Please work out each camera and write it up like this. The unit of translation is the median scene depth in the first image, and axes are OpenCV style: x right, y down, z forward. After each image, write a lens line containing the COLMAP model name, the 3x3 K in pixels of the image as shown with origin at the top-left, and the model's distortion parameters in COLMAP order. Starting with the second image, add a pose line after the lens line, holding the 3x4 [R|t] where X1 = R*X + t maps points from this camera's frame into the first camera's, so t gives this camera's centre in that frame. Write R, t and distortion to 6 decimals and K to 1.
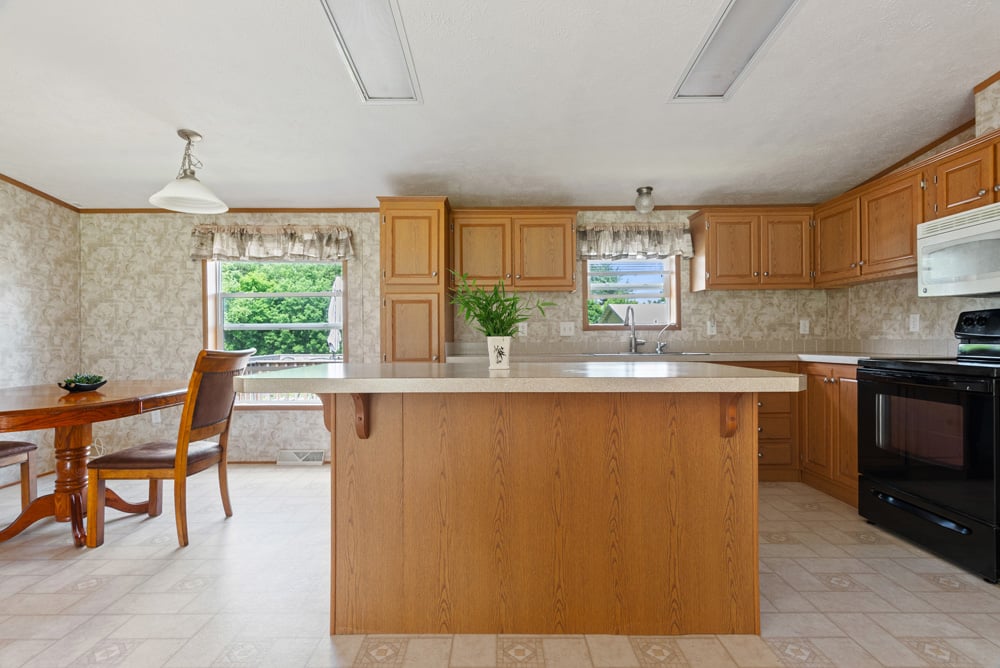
lens RADIAL K [[478.2, 0, 506.9], [0, 478.2, 332.8], [0, 0, 1]] dist [0.002535, 0.000046]
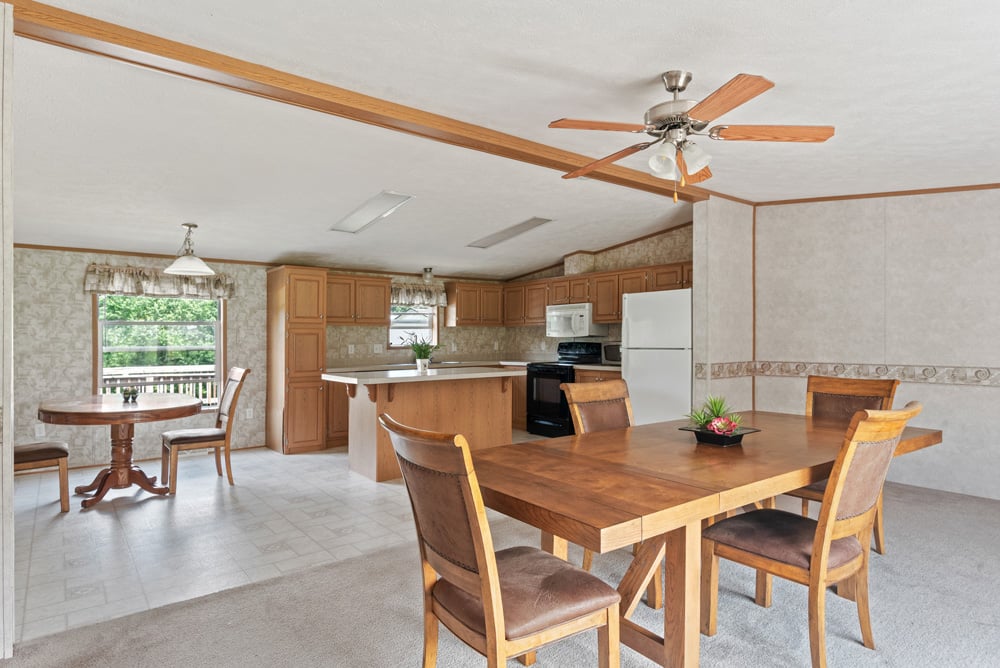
lens RADIAL K [[618.3, 0, 515.5], [0, 618.3, 333.0], [0, 0, 1]] dist [0.003567, 0.000703]
pose [[0.762366, 0.004317, 0.647131, -0.851745], [-0.006488, 0.999978, 0.000972, -0.064799], [-0.647113, -0.004940, 0.762378, -0.848753]]
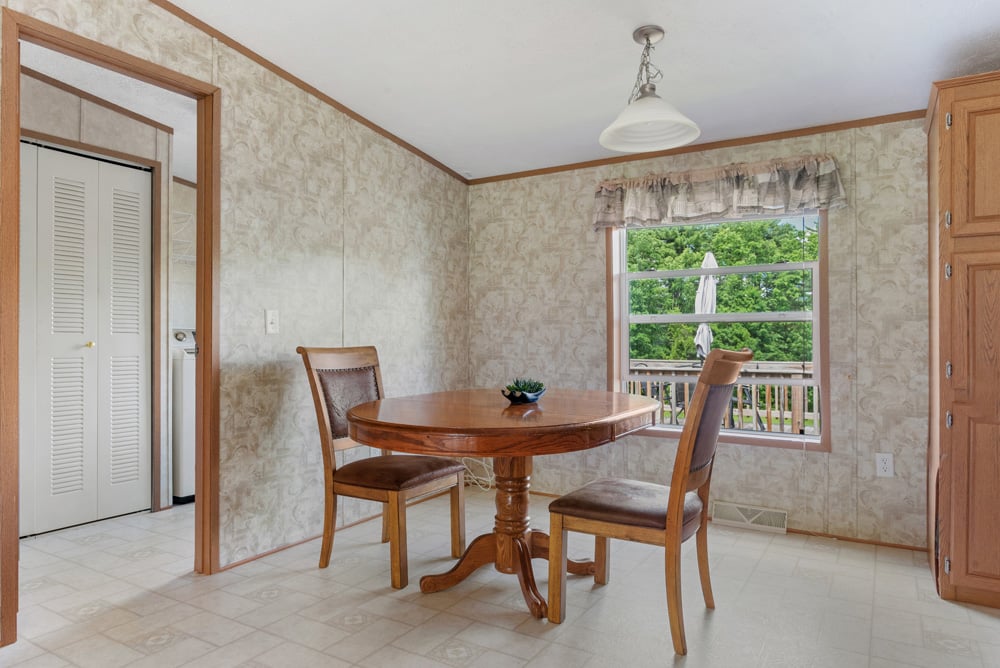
lens RADIAL K [[618.3, 0, 515.5], [0, 618.3, 333.0], [0, 0, 1]] dist [0.003567, 0.000703]
pose [[0.866321, 0.000819, -0.499486, -0.289737], [-0.001503, 0.999998, -0.000967, 0.010074], [0.499485, 0.001589, 0.866321, 0.108061]]
